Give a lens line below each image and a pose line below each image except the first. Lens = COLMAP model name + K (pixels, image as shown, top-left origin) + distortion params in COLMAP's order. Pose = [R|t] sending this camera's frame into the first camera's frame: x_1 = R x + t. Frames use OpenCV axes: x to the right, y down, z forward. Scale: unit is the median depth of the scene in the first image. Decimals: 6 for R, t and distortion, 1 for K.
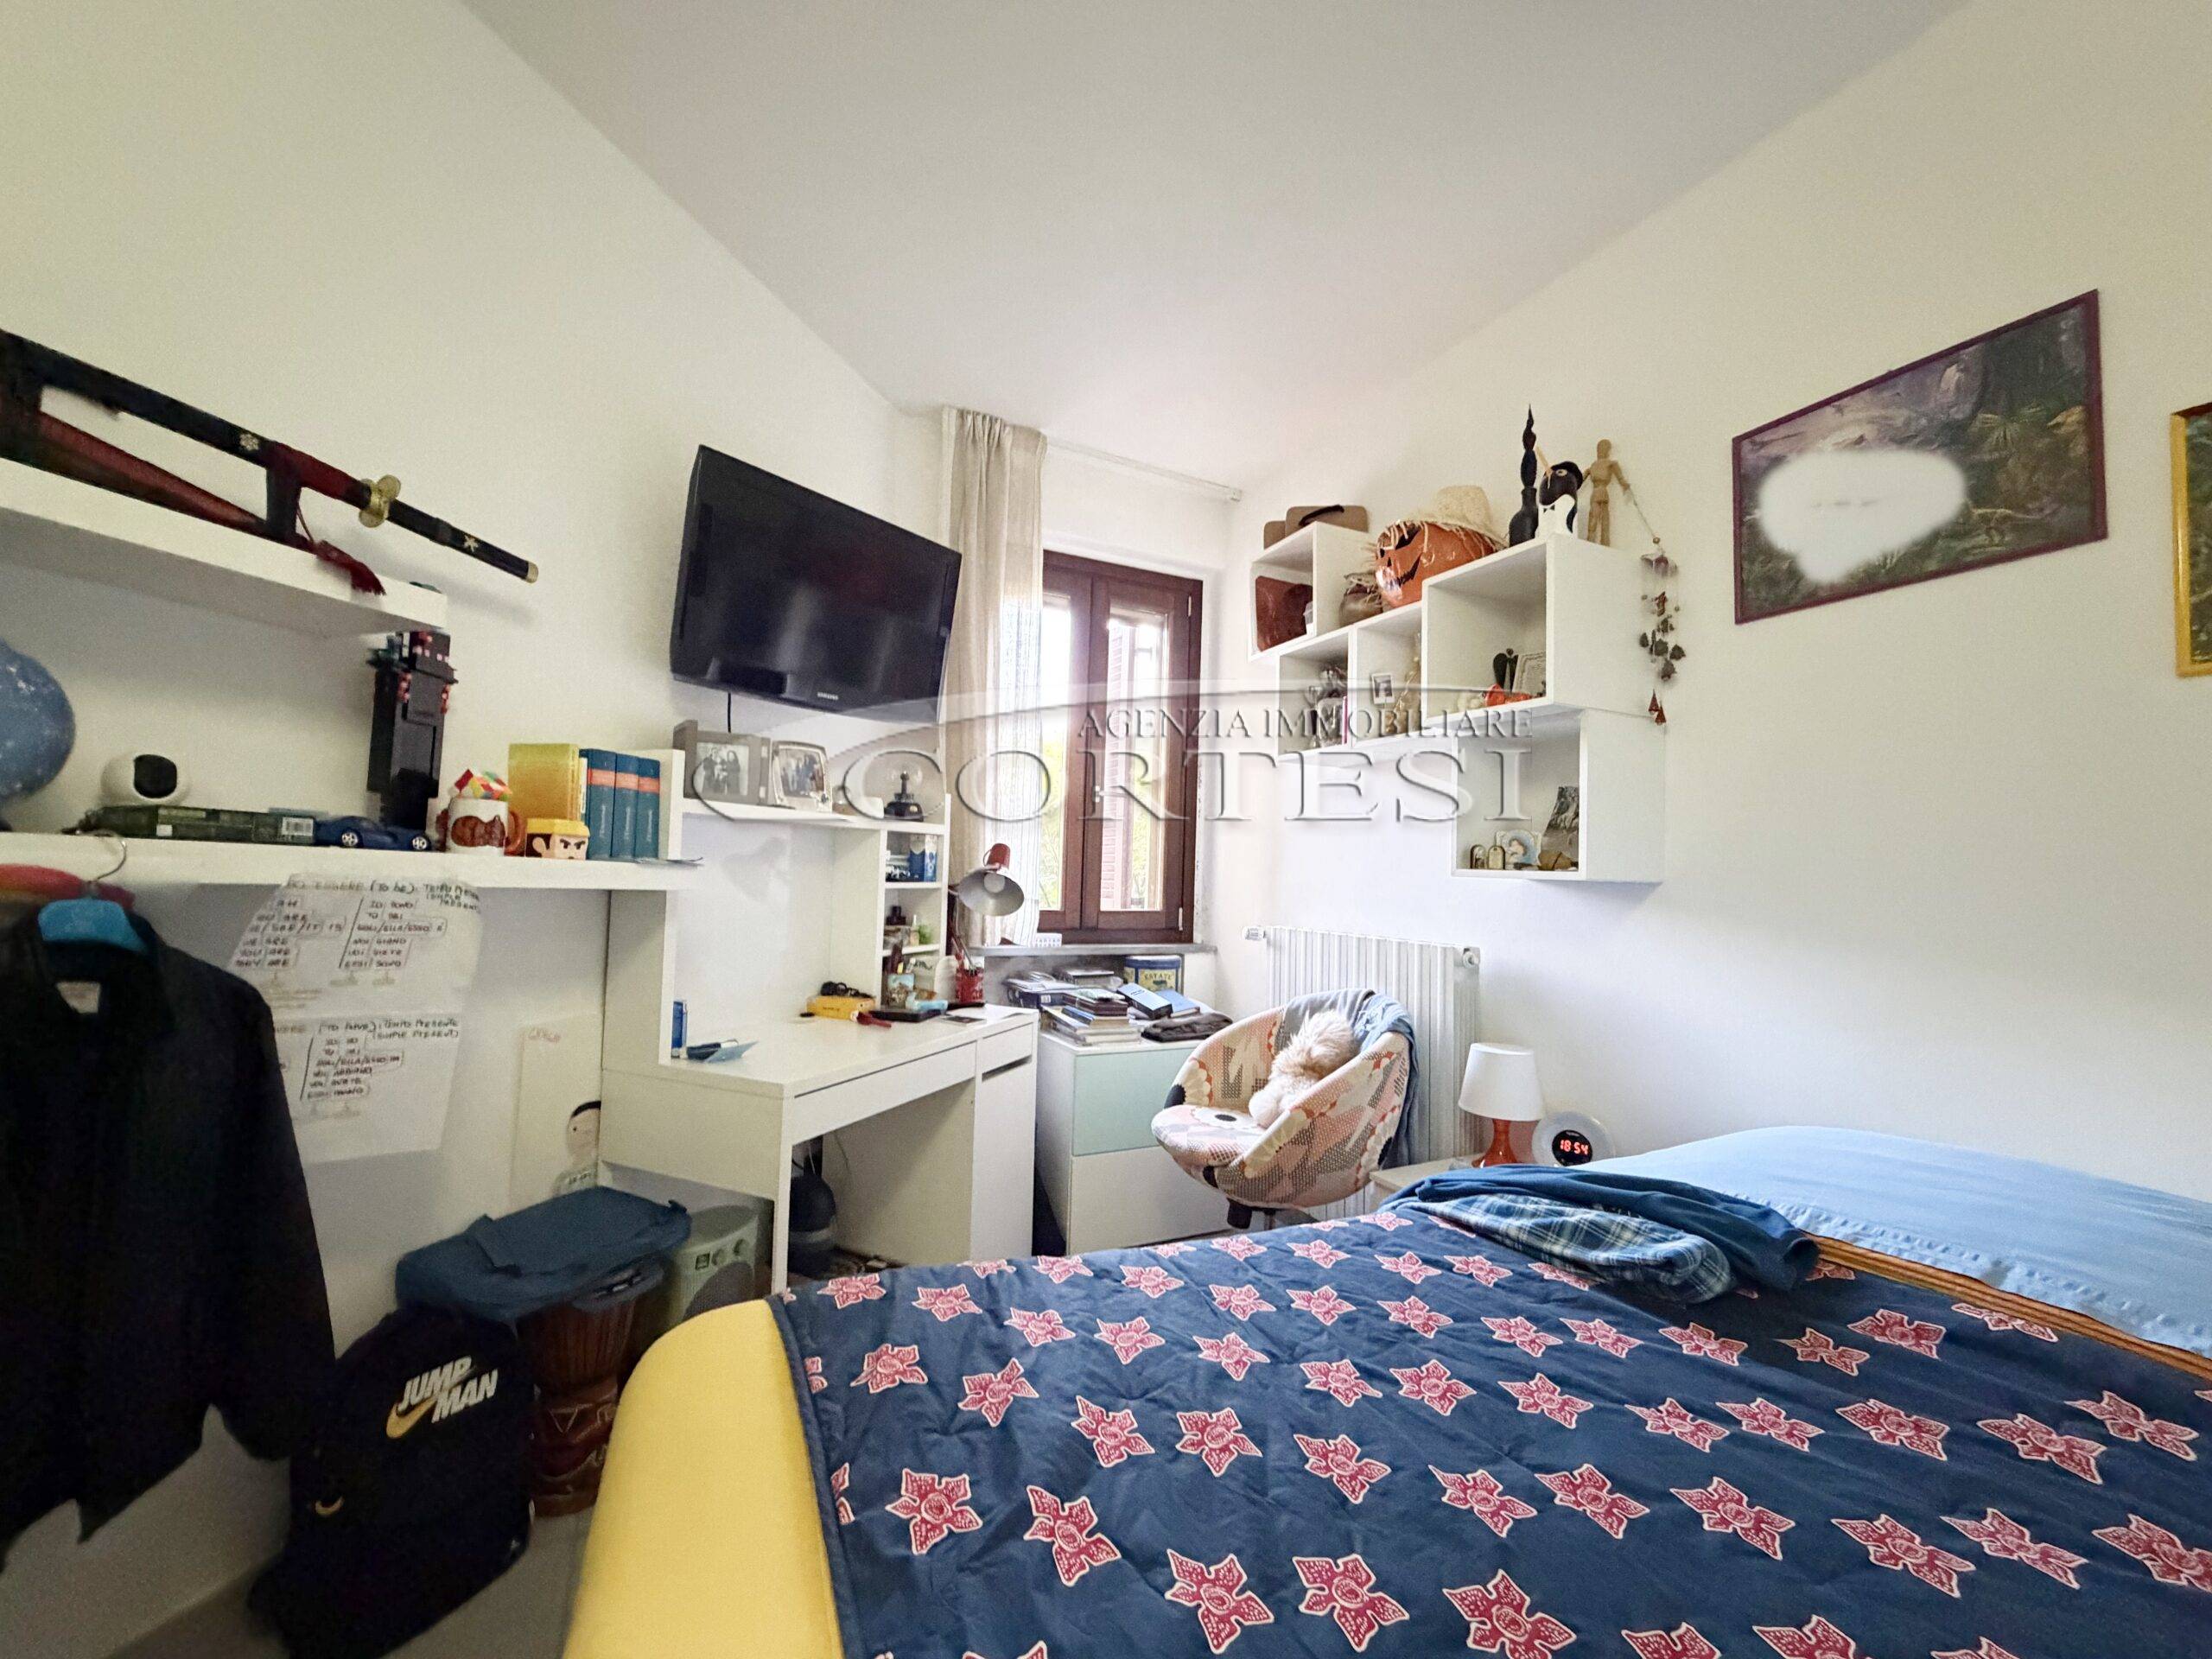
lens RADIAL K [[880.1, 0, 1099.5], [0, 880.1, 828.1], [0, 0, 1]] dist [-0.000675, 0.000024]
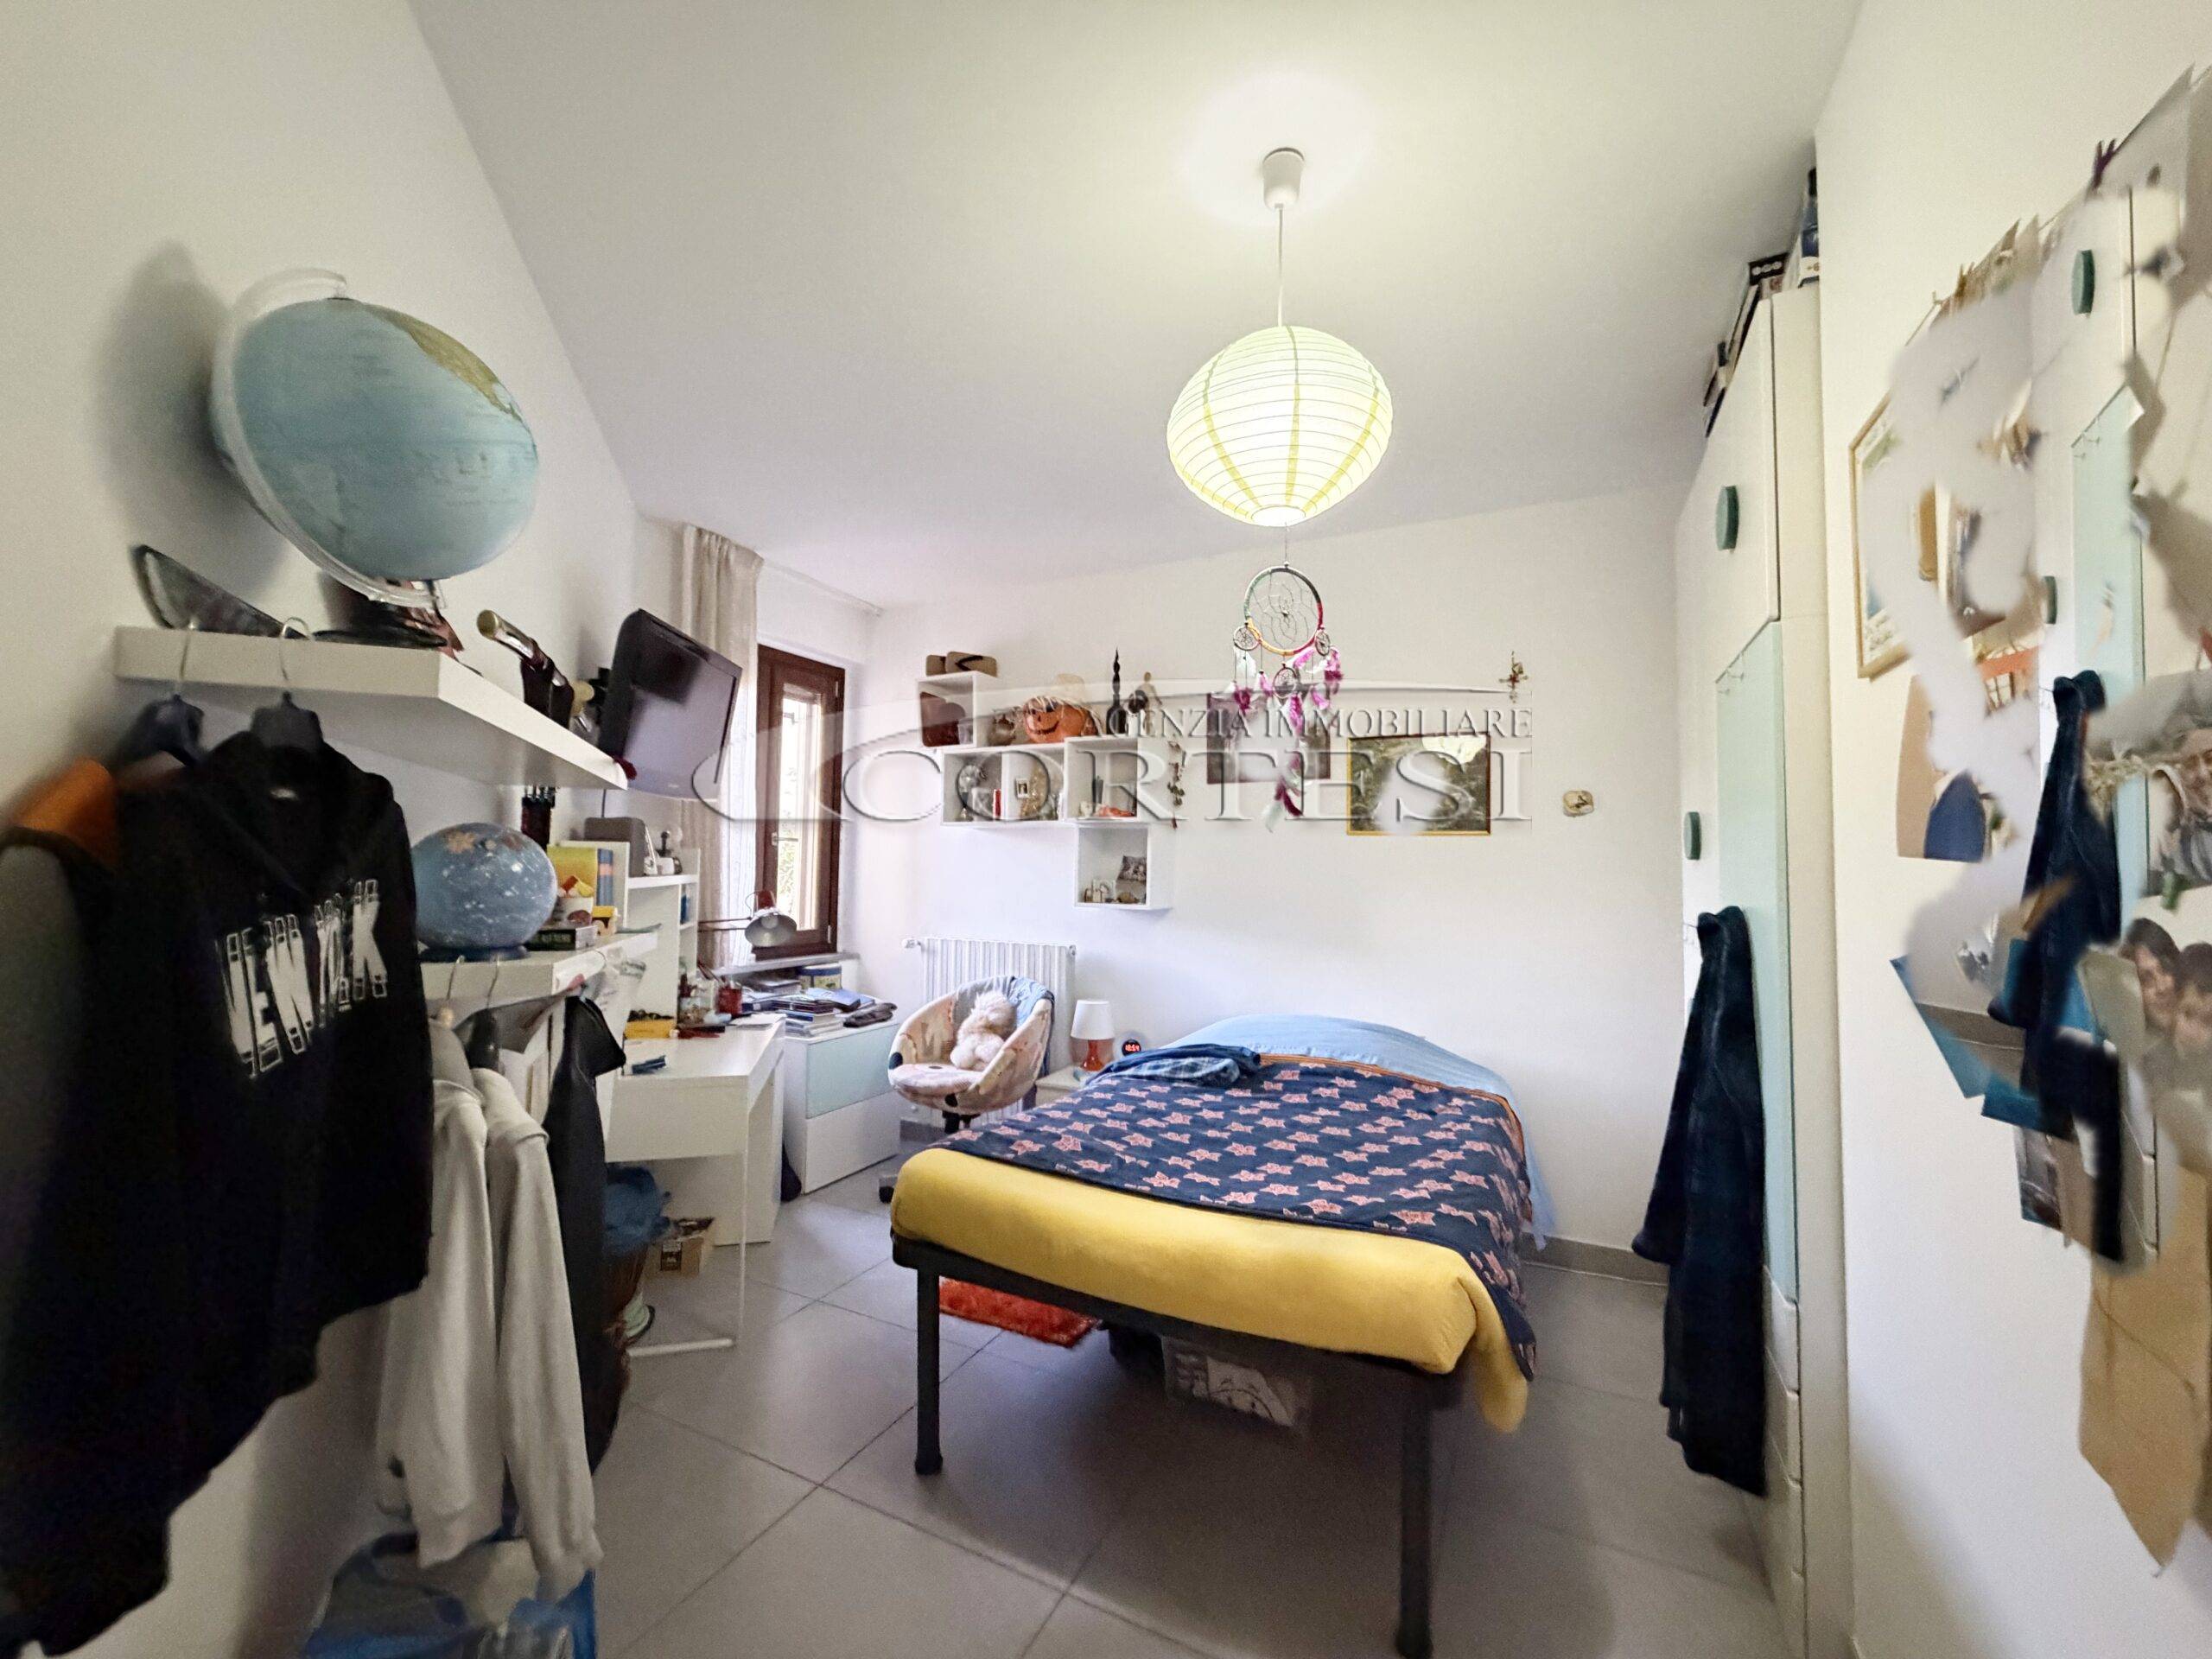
lens RADIAL K [[880.1, 0, 1099.5], [0, 880.1, 828.1], [0, 0, 1]] dist [-0.000675, 0.000024]
pose [[0.790998, 0.010042, 0.611737, -0.614995], [-0.020312, 0.999745, 0.009853, -0.116374], [-0.611482, -0.020219, 0.791000, -0.404623]]
